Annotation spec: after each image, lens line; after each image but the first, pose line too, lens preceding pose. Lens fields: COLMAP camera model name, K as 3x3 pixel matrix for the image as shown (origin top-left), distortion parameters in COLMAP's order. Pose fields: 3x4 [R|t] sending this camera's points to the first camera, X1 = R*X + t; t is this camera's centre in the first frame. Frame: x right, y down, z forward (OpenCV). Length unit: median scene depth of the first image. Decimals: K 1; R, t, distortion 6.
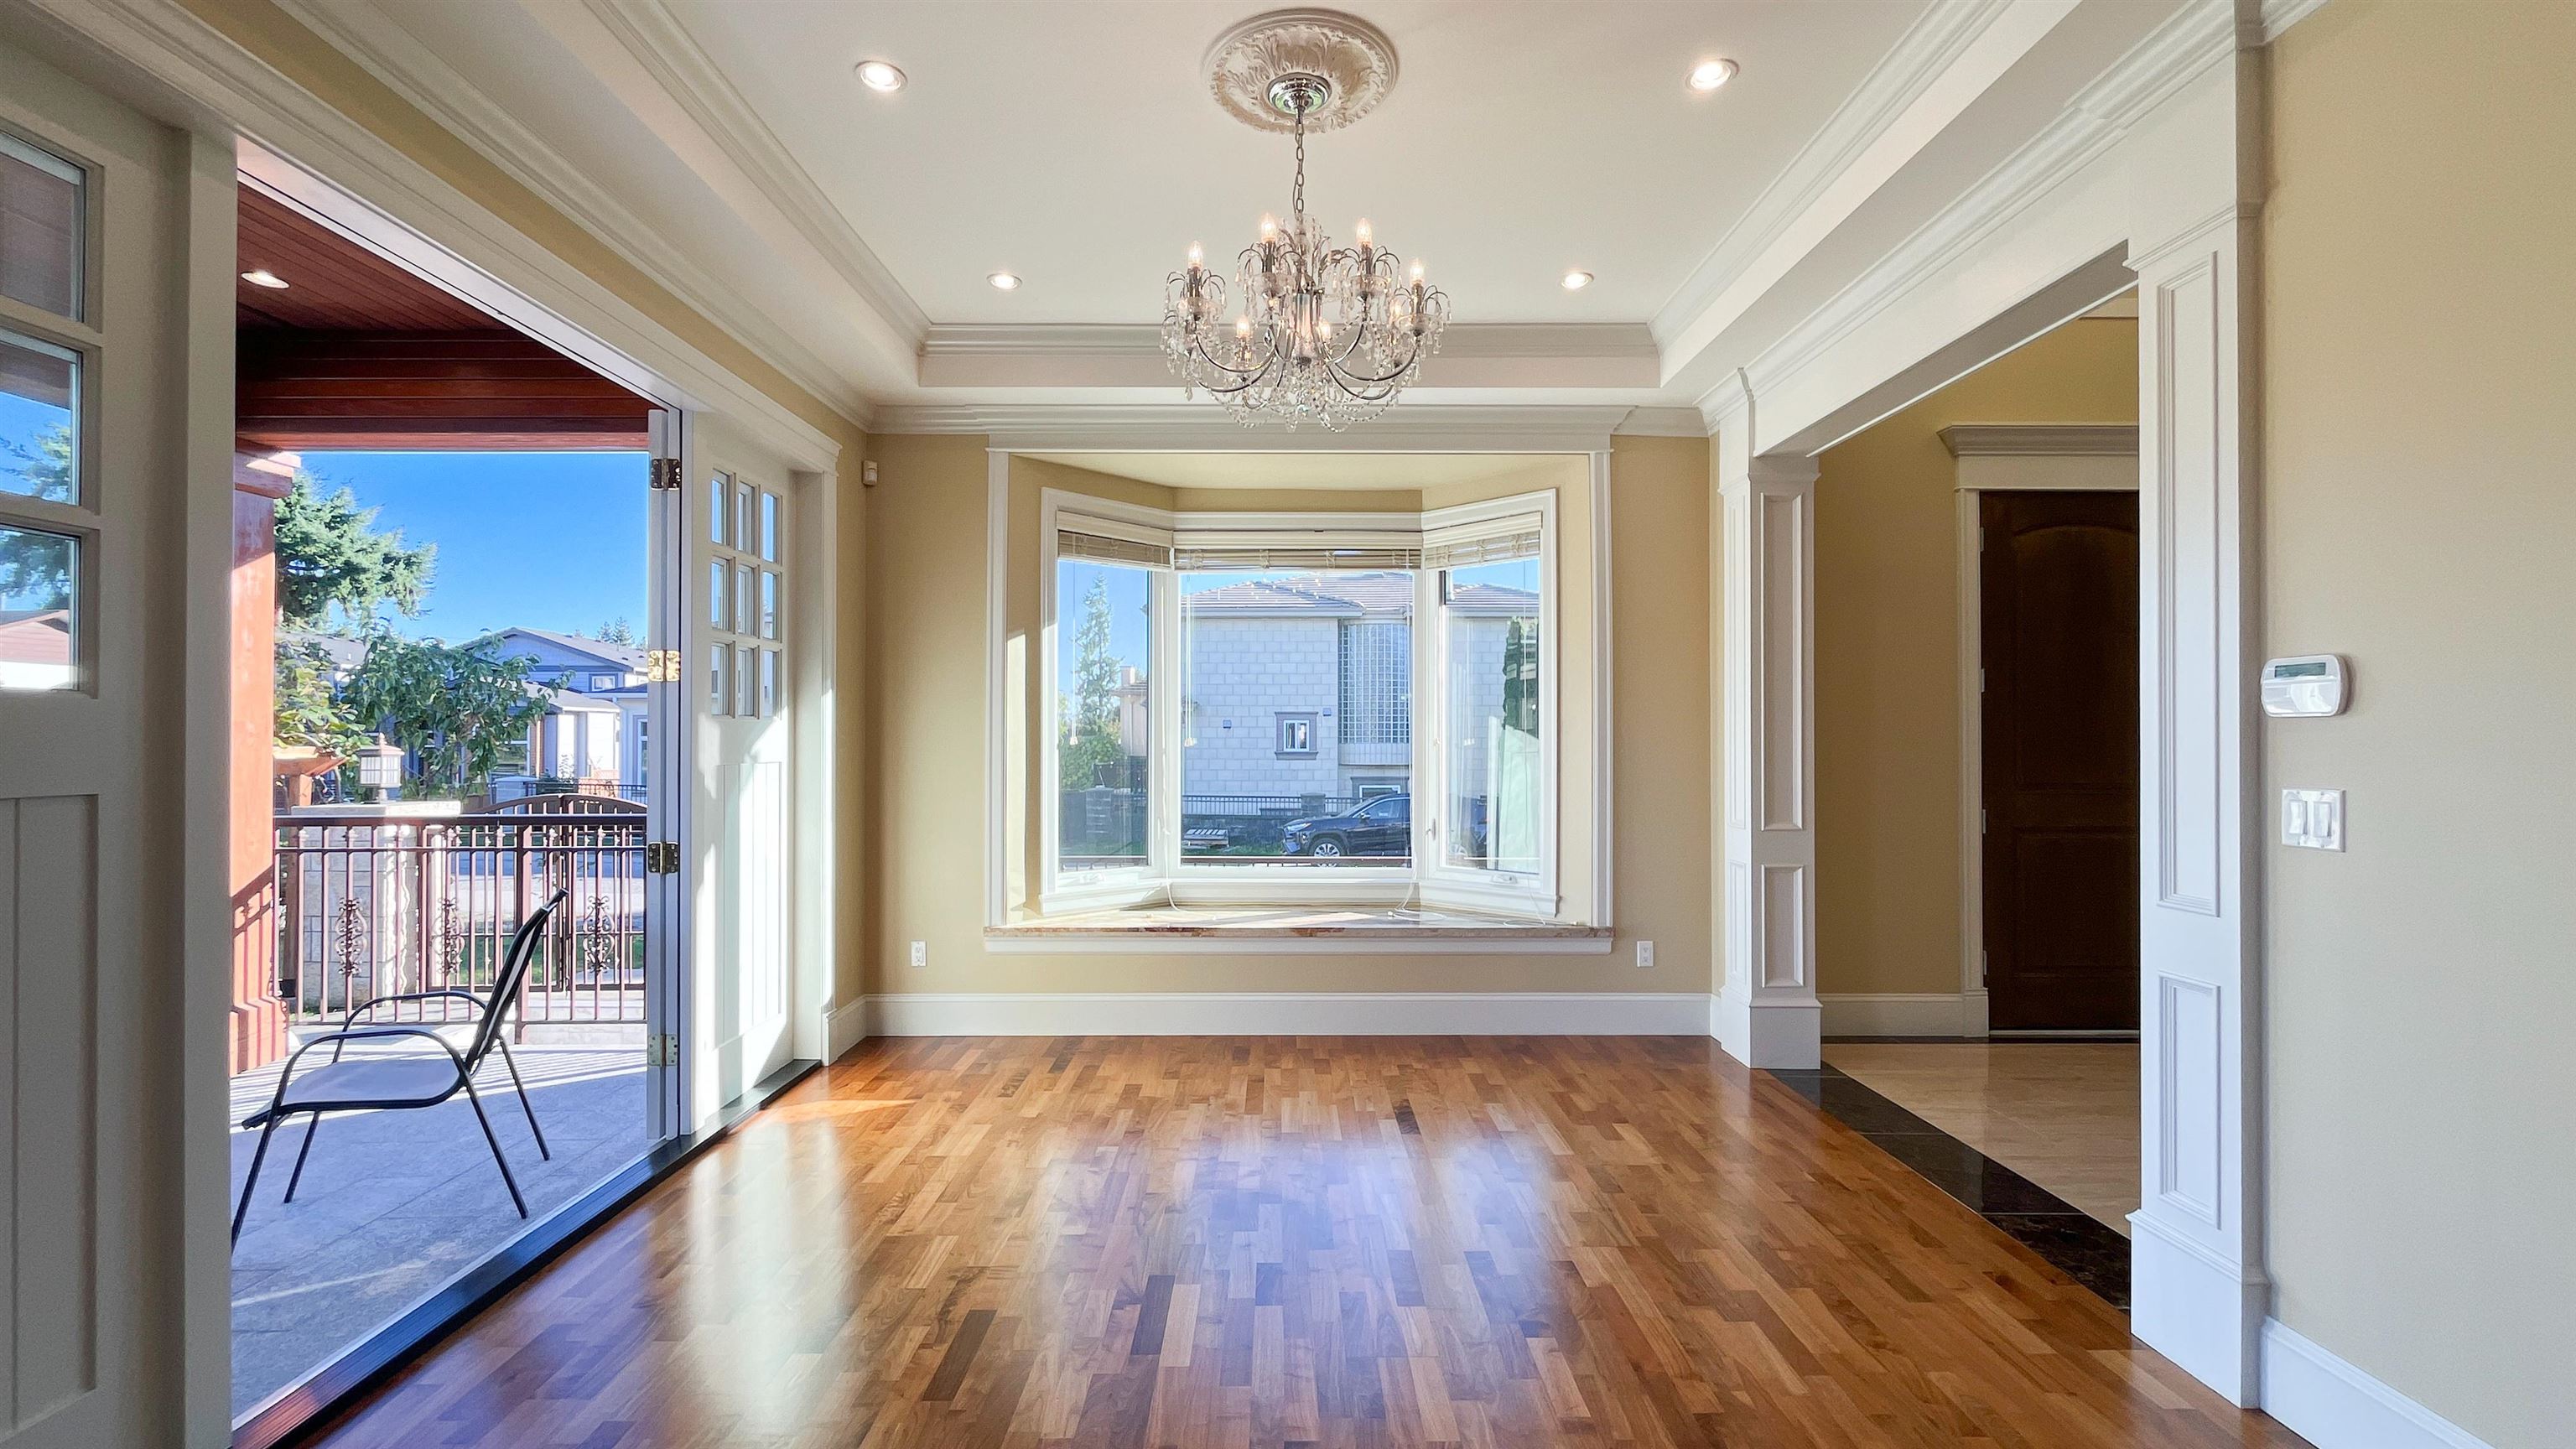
lens RADIAL K [[1047.8, 0, 1288.2], [0, 1047.8, 728.7], [0, 0, 1]] dist [-0.000392, -0.000288]
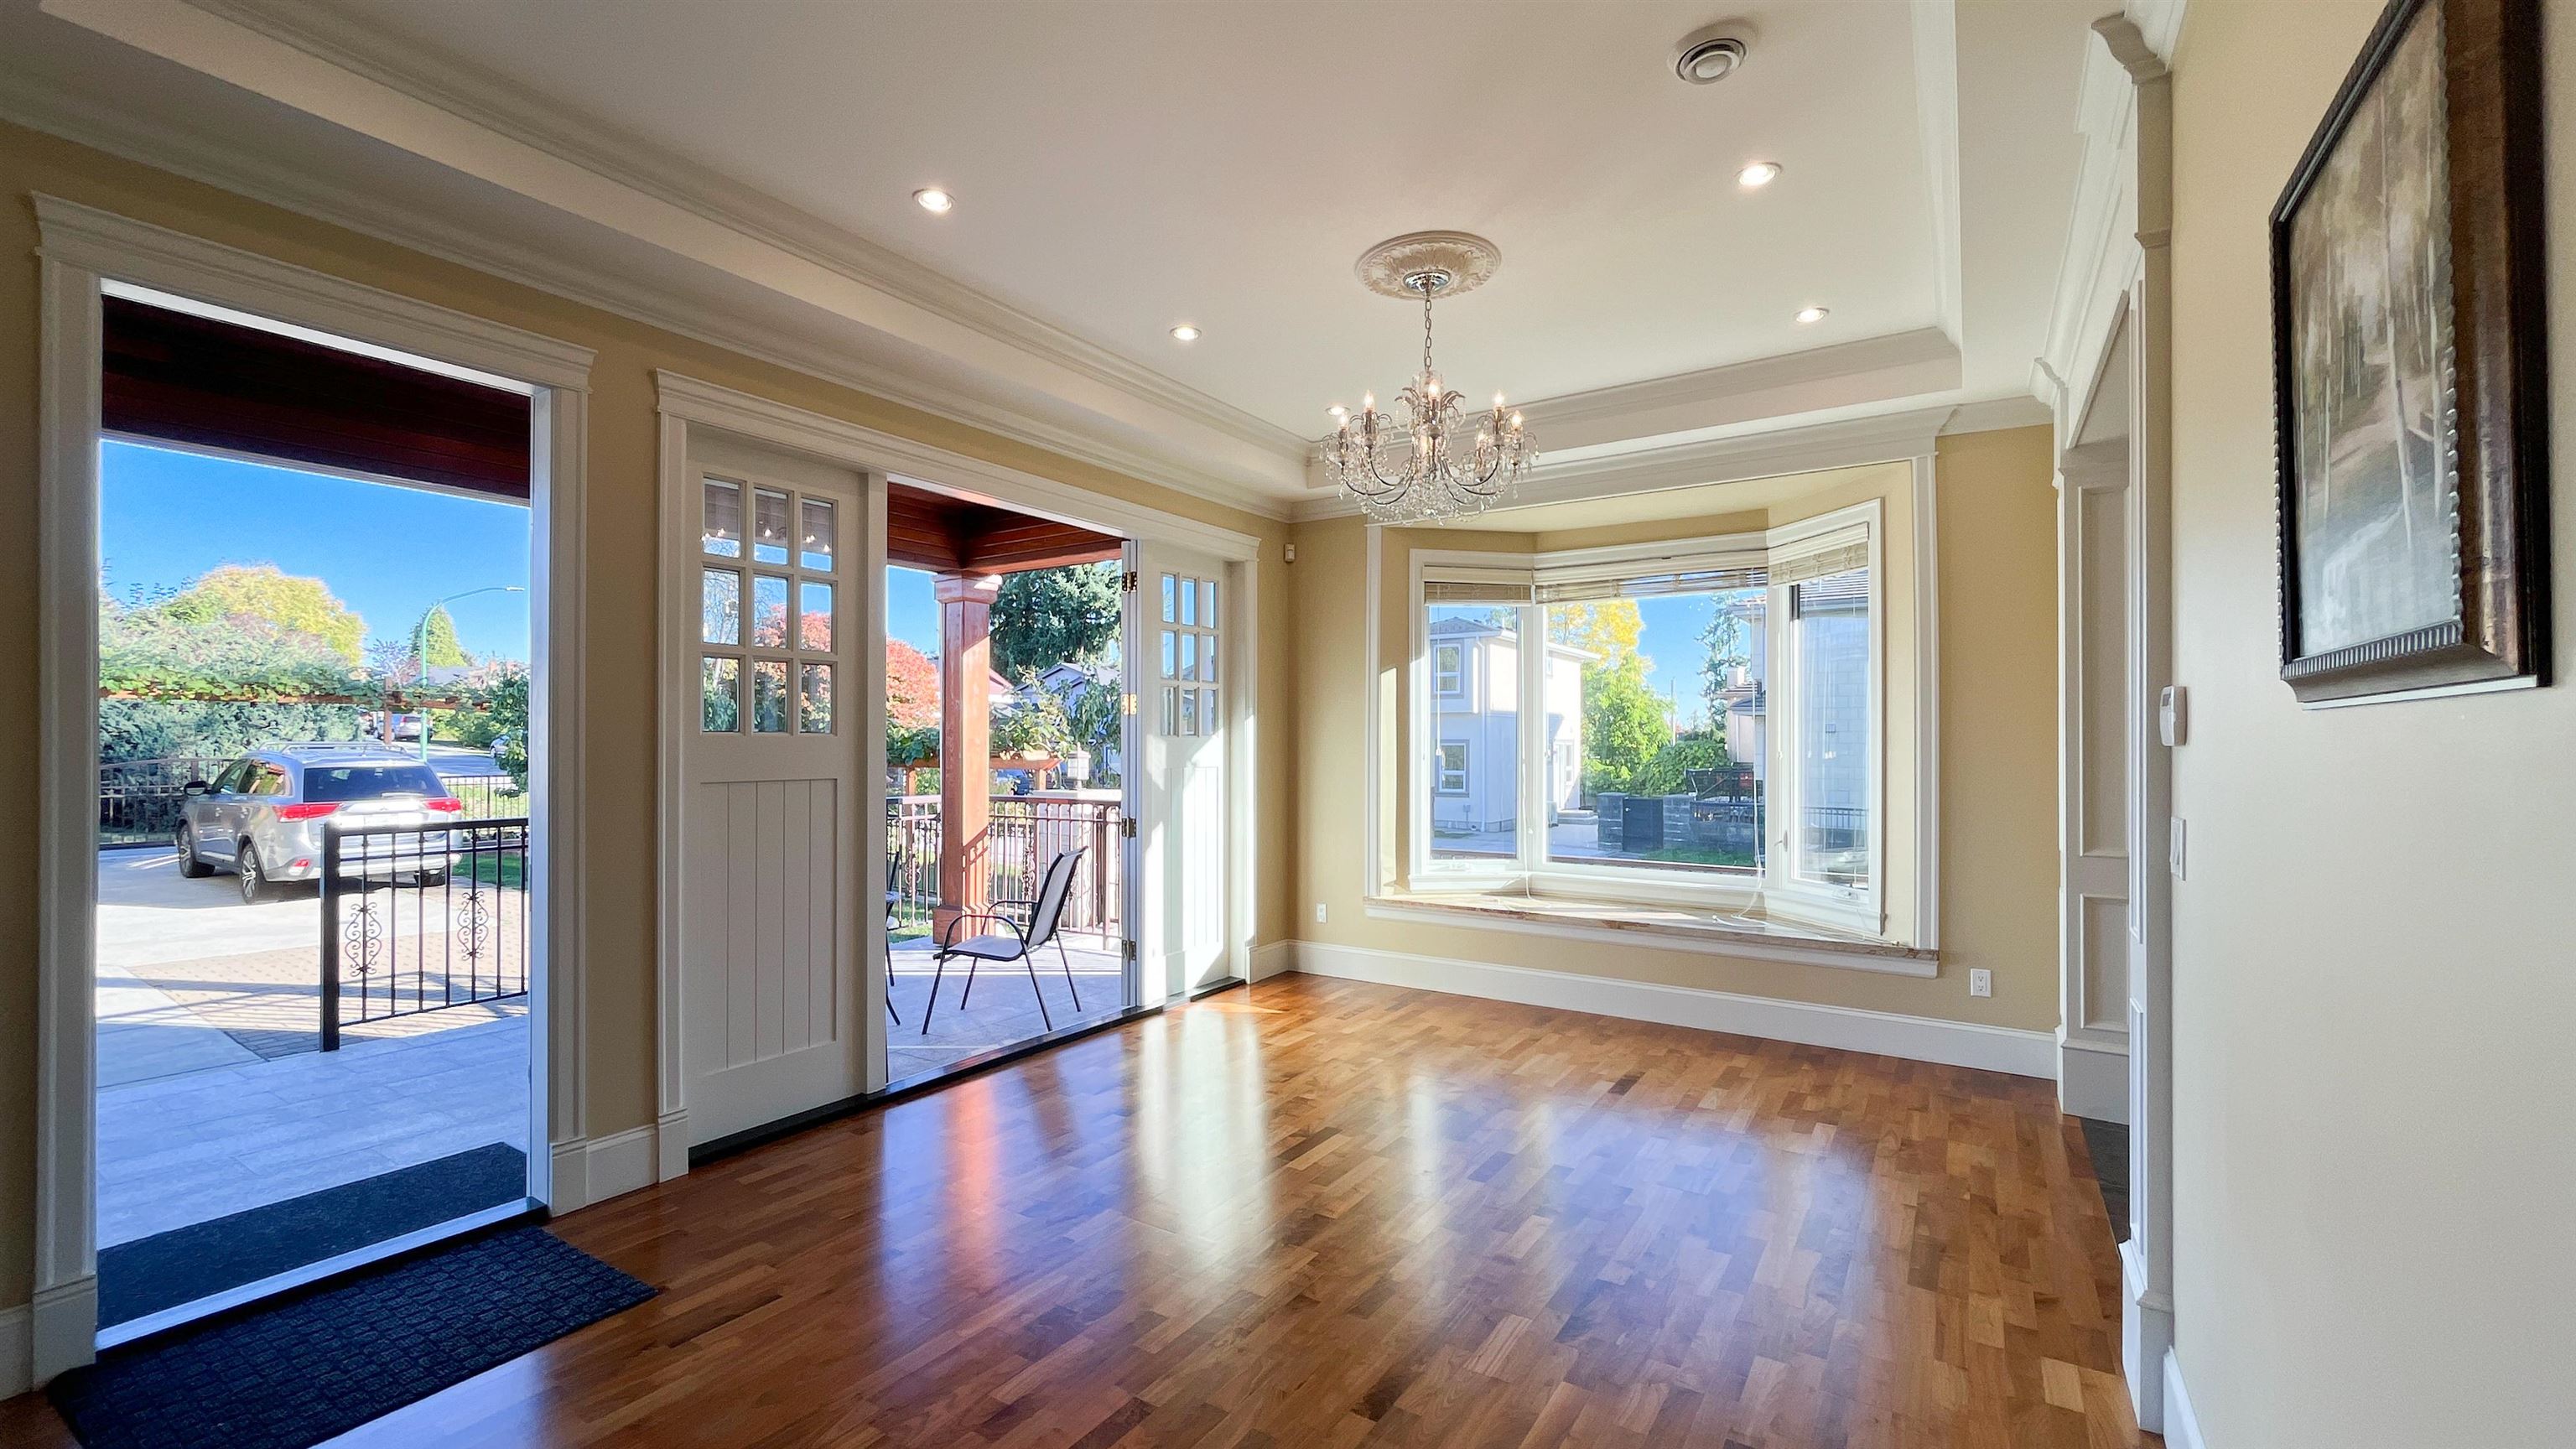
lens RADIAL K [[1047.8, 0, 1282.1], [0, 1047.8, 733.1], [0, 0, 1]] dist [-0.000392, -0.000288]
pose [[0.833819, -0.004014, -0.552024, 0.341680], [0.004250, 0.999991, -0.000852, -0.011583], [0.552022, -0.001636, 0.833828, -0.132668]]
